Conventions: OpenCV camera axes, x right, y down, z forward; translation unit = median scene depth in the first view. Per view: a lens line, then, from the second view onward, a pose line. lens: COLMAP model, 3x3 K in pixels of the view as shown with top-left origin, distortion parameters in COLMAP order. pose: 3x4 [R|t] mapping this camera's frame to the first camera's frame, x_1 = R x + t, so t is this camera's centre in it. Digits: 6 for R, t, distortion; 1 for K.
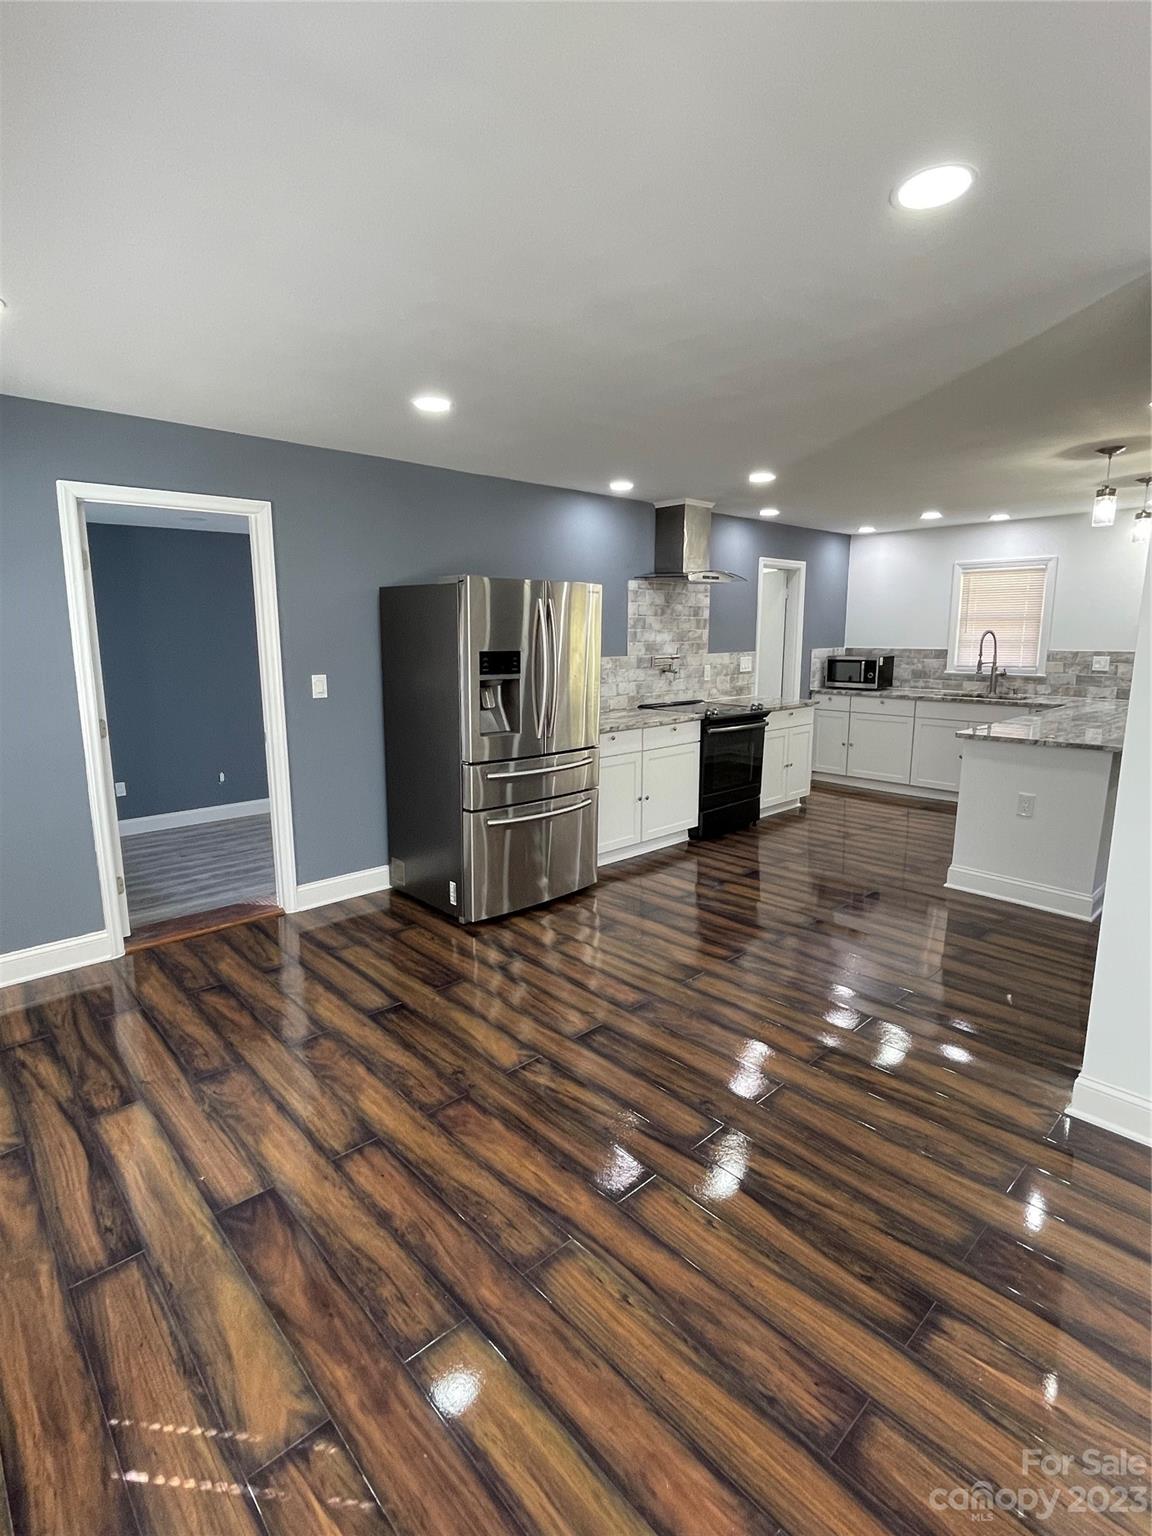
lens RADIAL K [[752.2, 0, 576.0], [0, 752.2, 765.5], [0, 0, 1]] dist [0.003724, -0.003195]
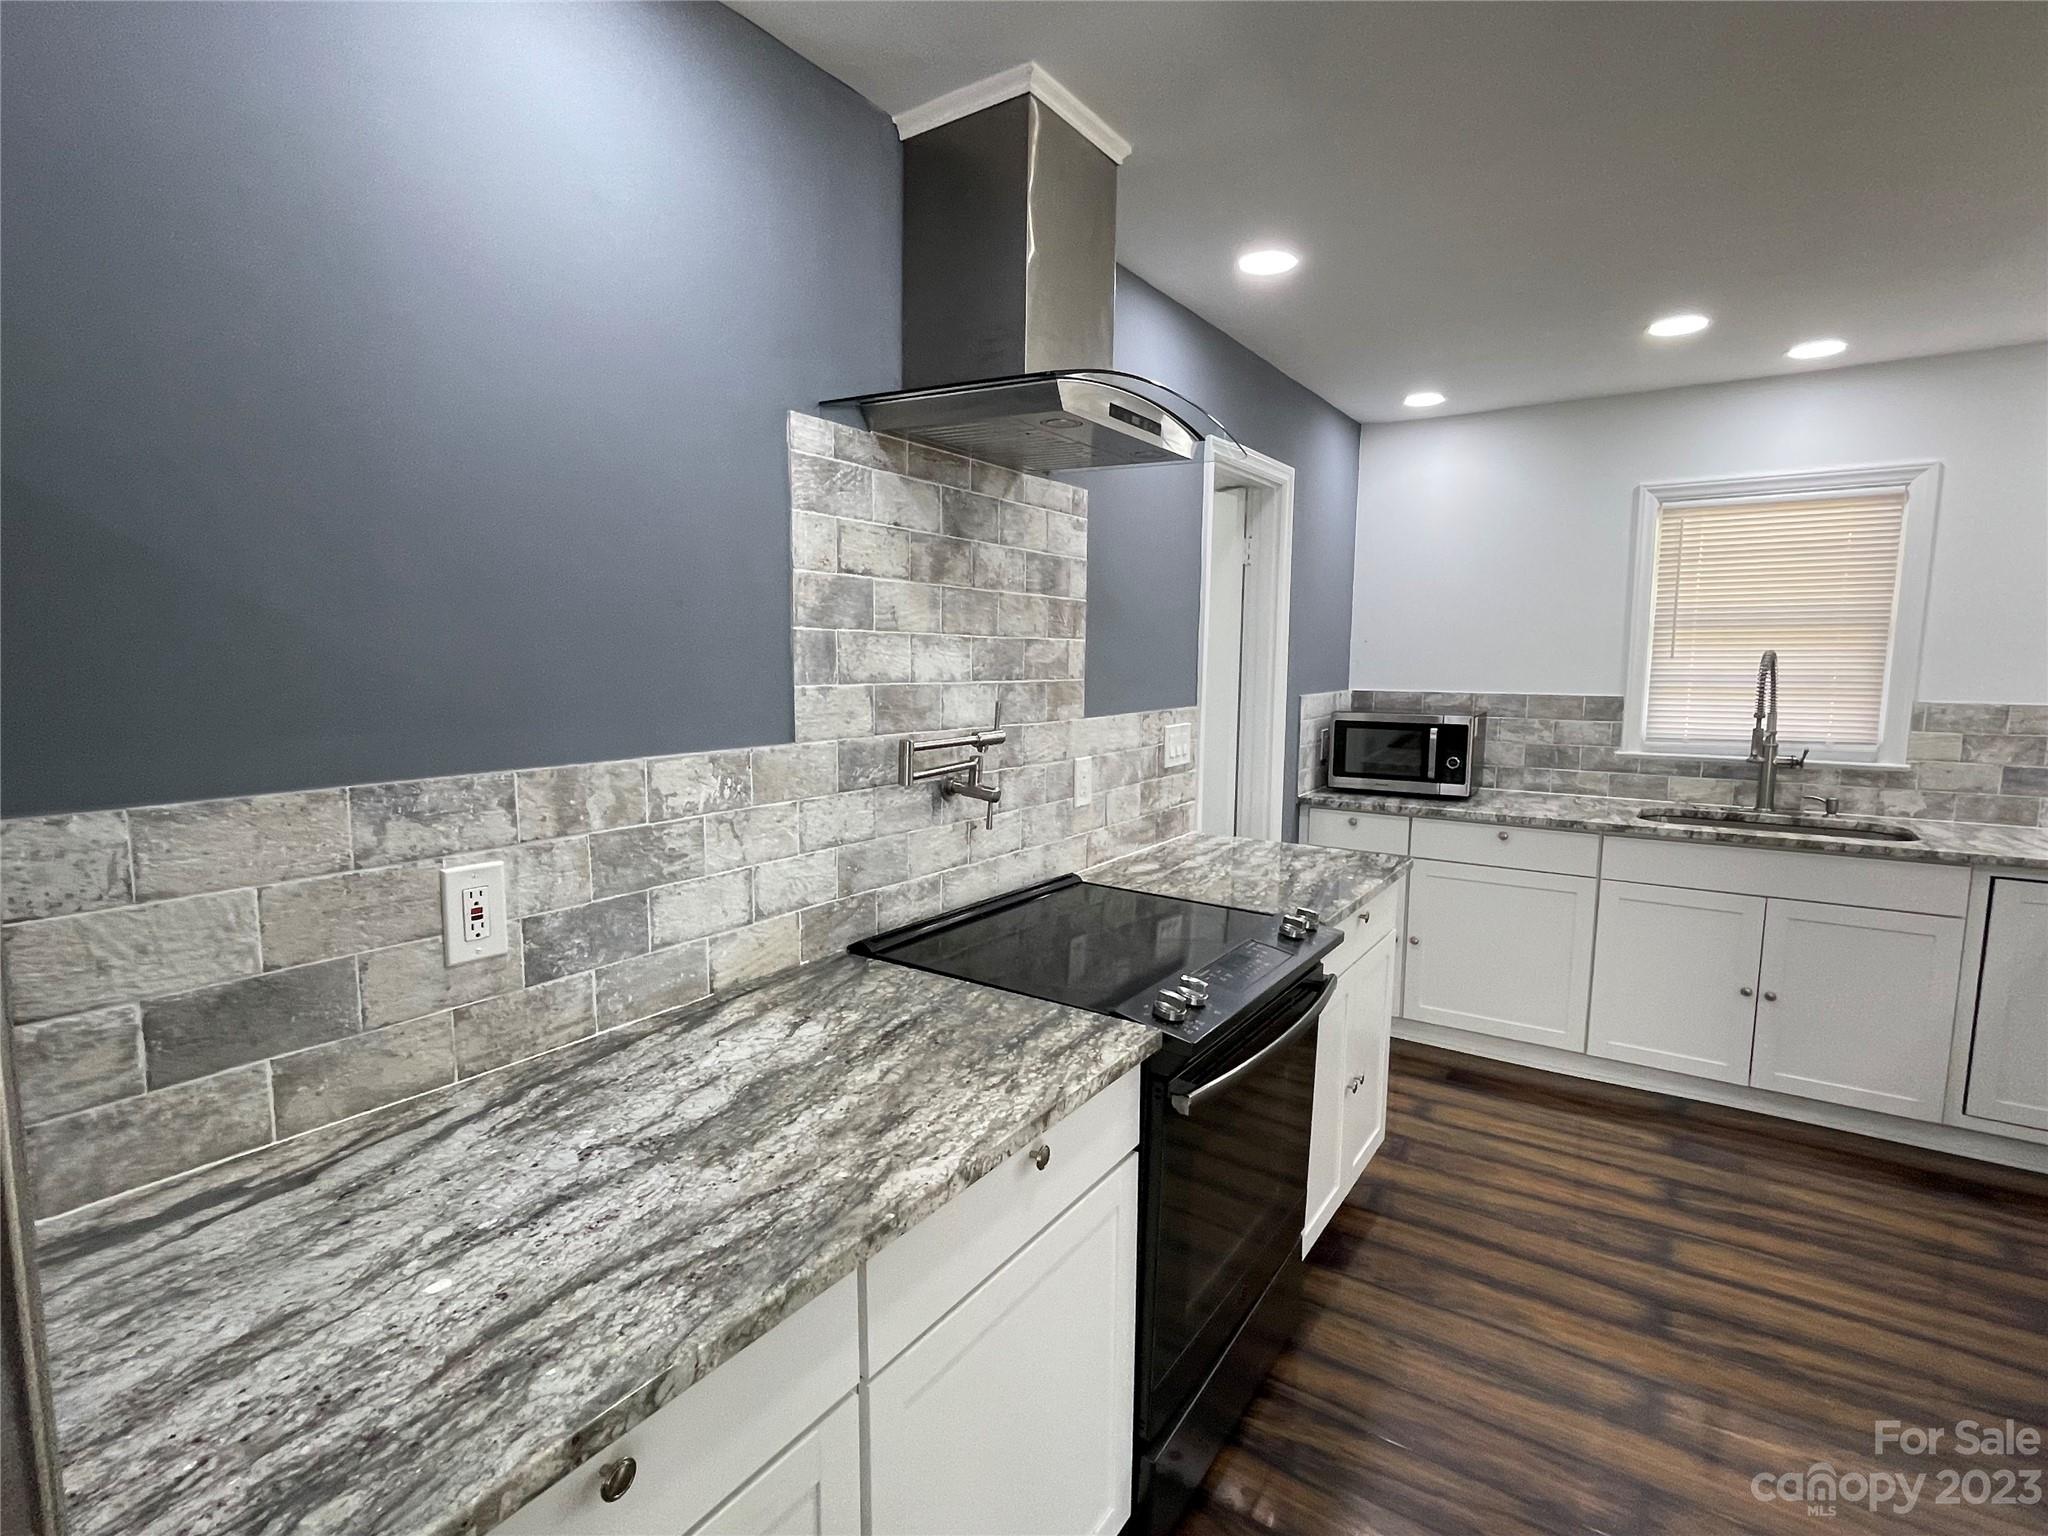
lens RADIAL K [[1003.0, 0, 1012.1], [0, 1003.0, 774.3], [0, 0, 1]] dist [0.003724, -0.003195]
pose [[0.975084, -0.018907, 0.221028, 0.058579], [0.032295, 0.997845, -0.057115, -0.104919], [-0.219471, 0.062830, 0.973594, 0.621386]]
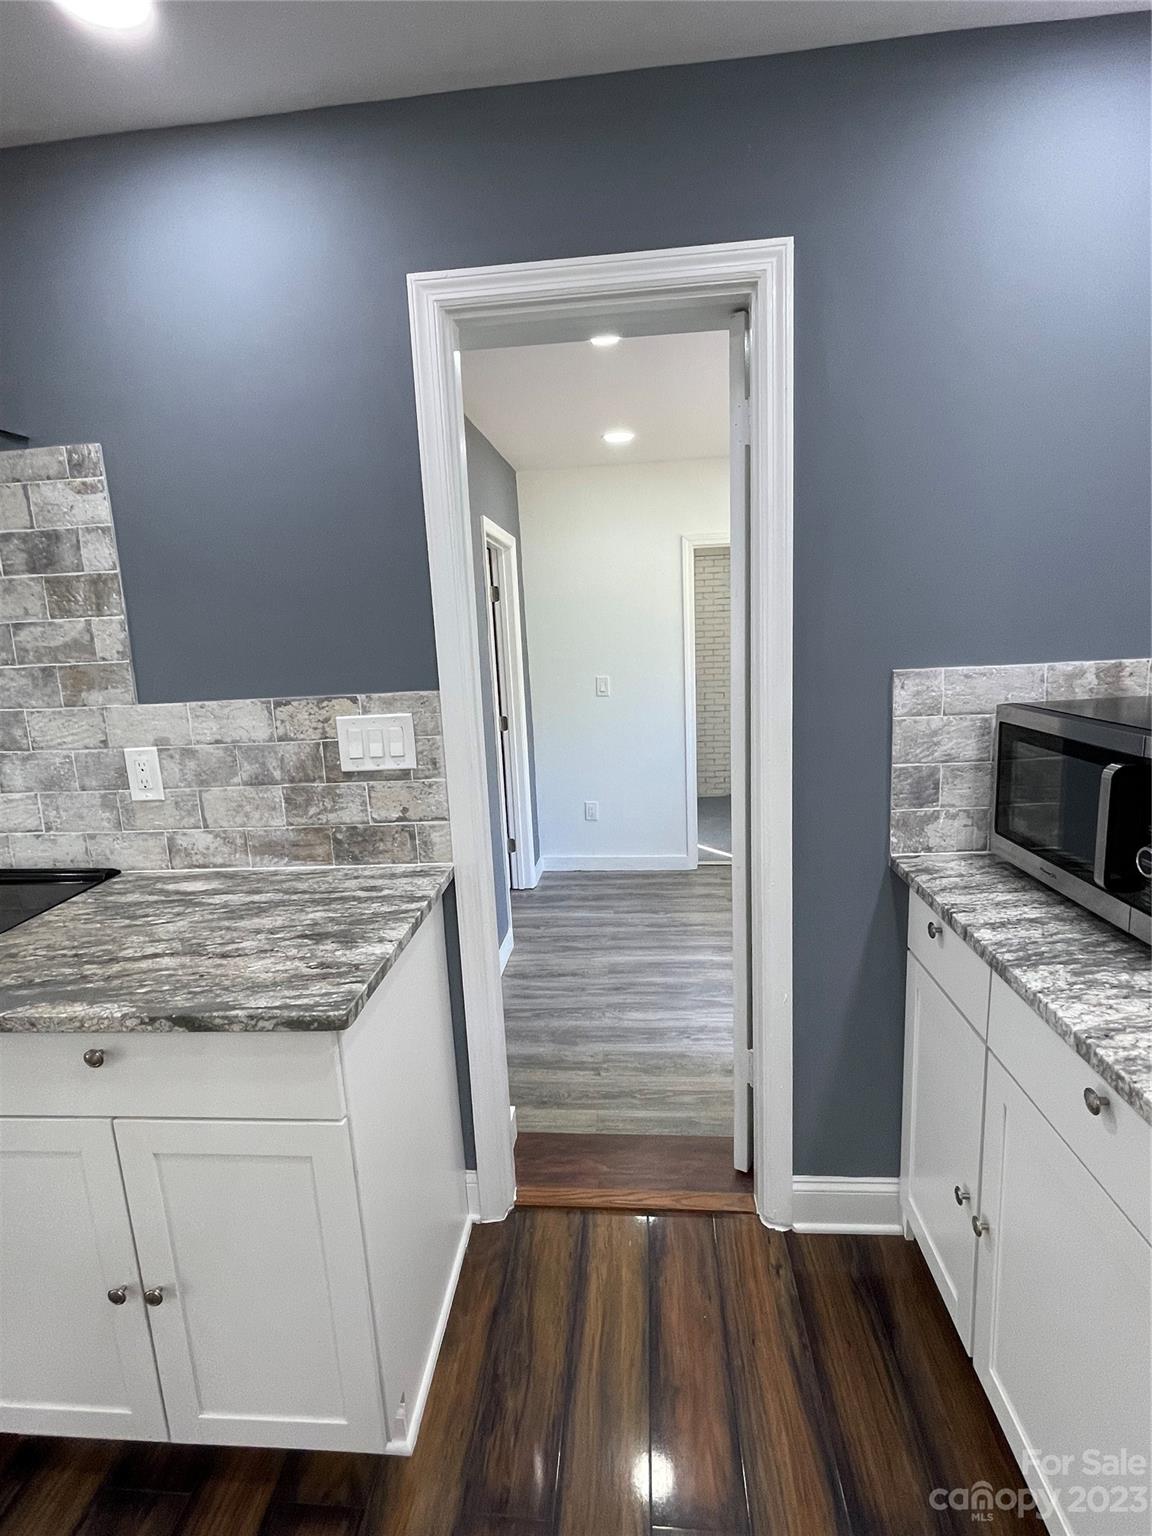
lens RADIAL K [[752.2, 0, 569.6], [0, 752.2, 760.6], [0, 0, 1]] dist [0.003724, -0.003195]
pose [[0.667031, 0.102777, -0.737907, 0.484226], [-0.085849, 0.994445, 0.060904, -0.159513], [0.740067, 0.022724, 0.672149, 0.940350]]
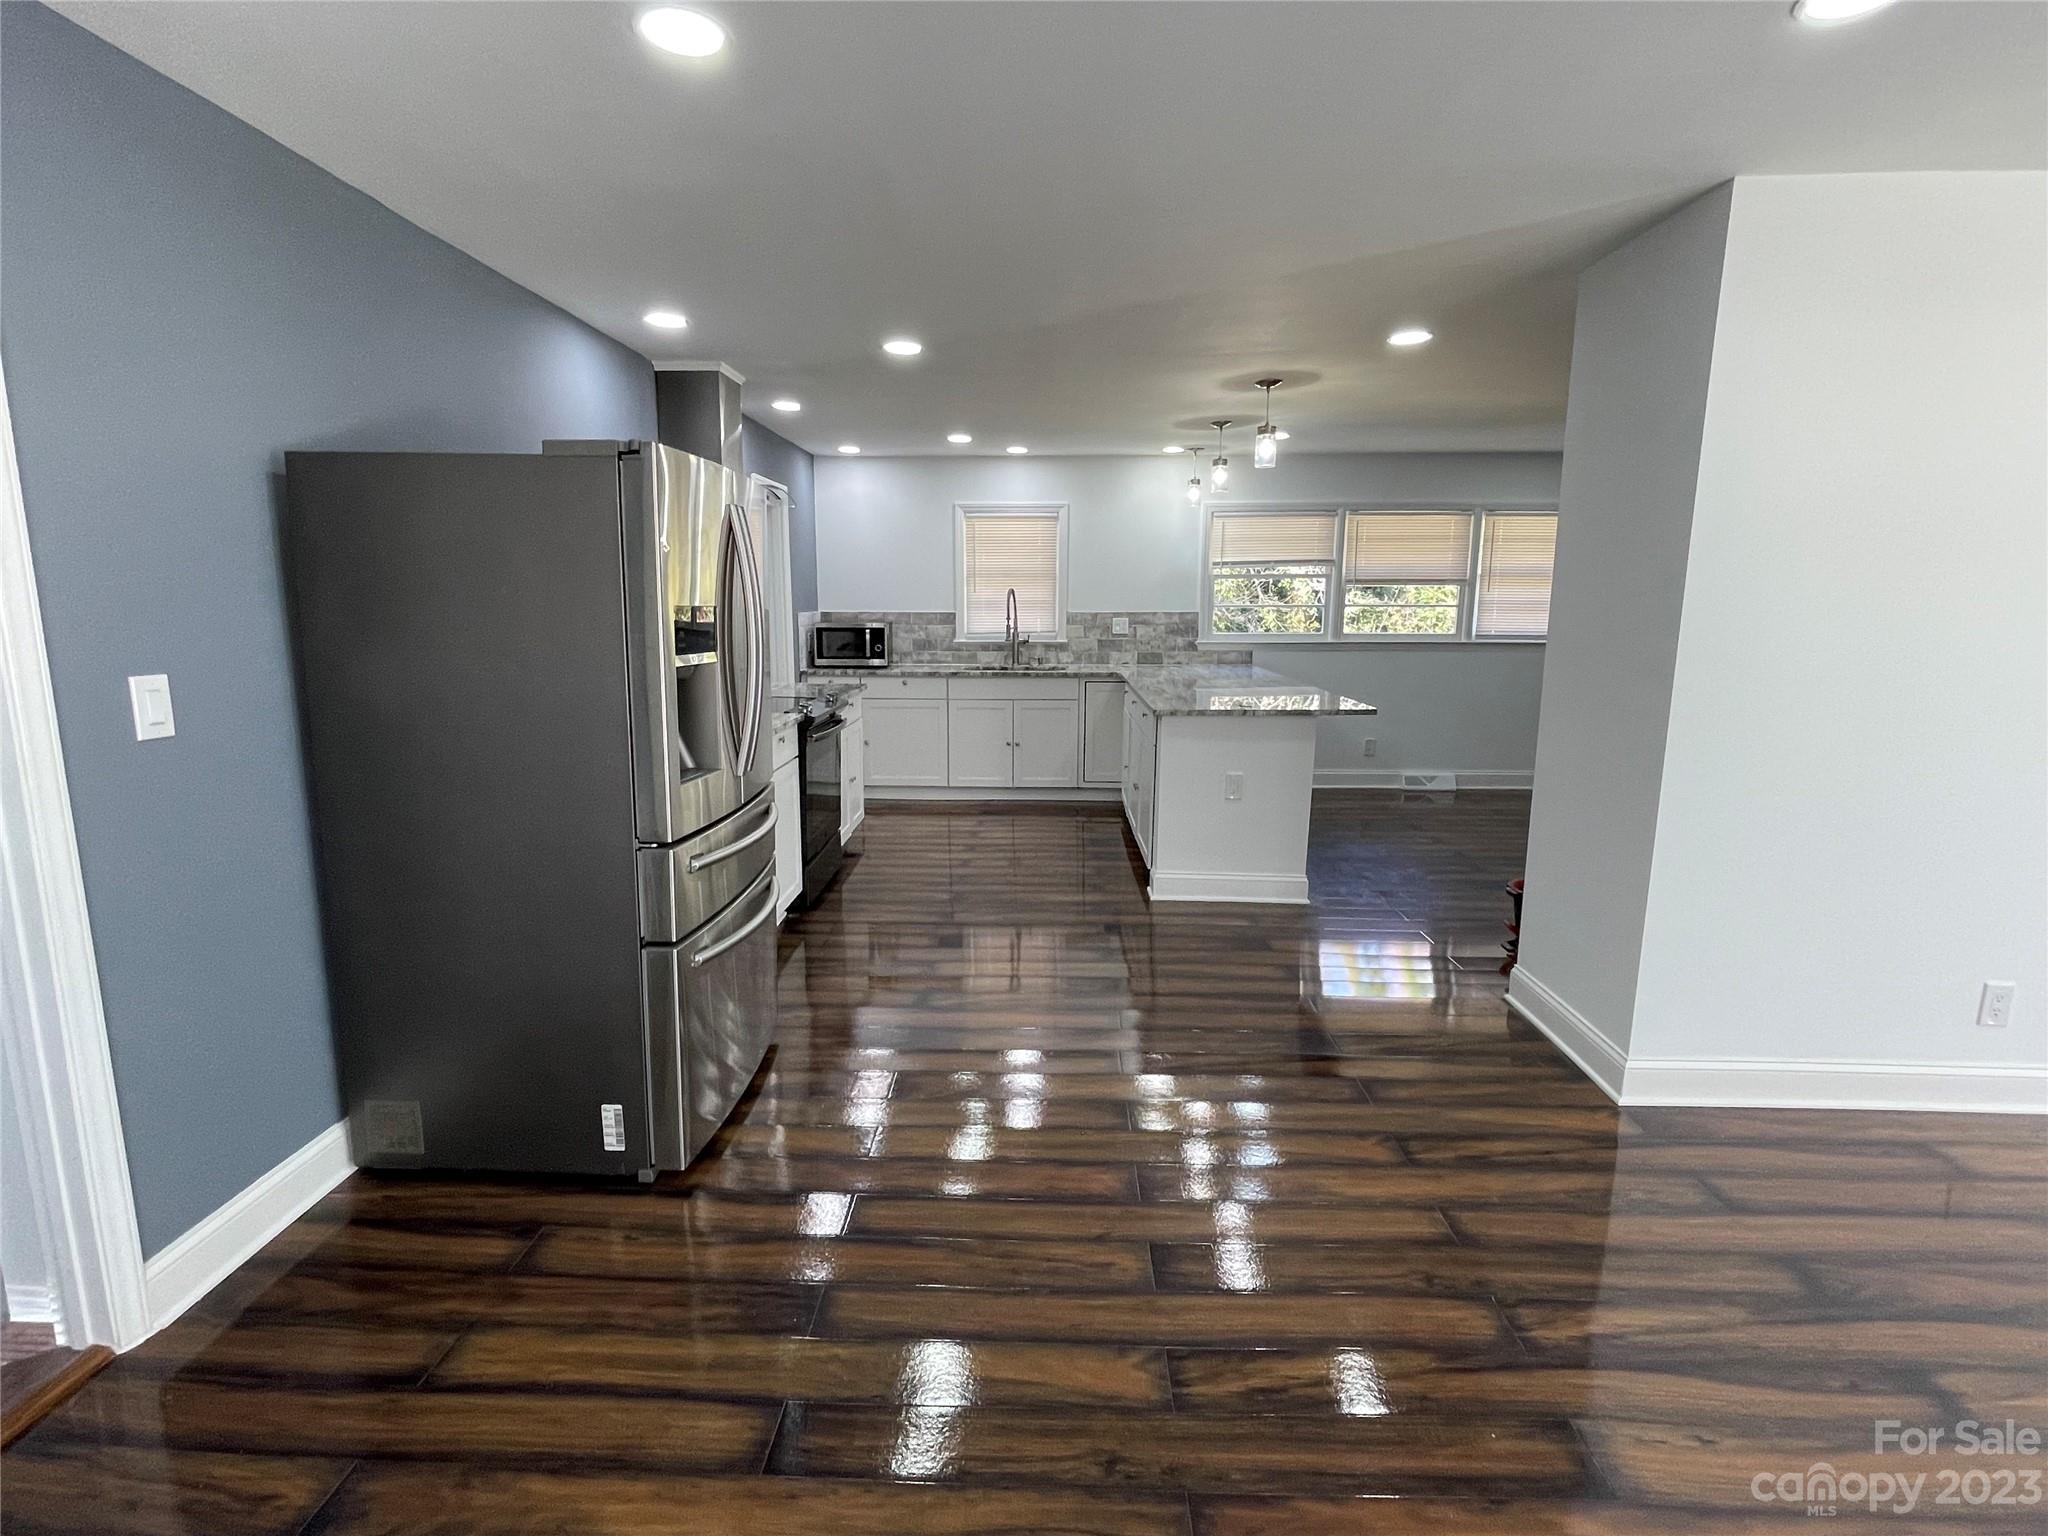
lens RADIAL K [[1003.0, 0, 1006.7], [0, 1003.0, 776.7], [0, 0, 1]] dist [0.003724, -0.003195]
pose [[0.710138, -0.119419, 0.693861, -0.253899], [0.120042, 0.991617, 0.047807, -0.029575], [-0.693754, 0.049343, 0.718520, 0.237546]]
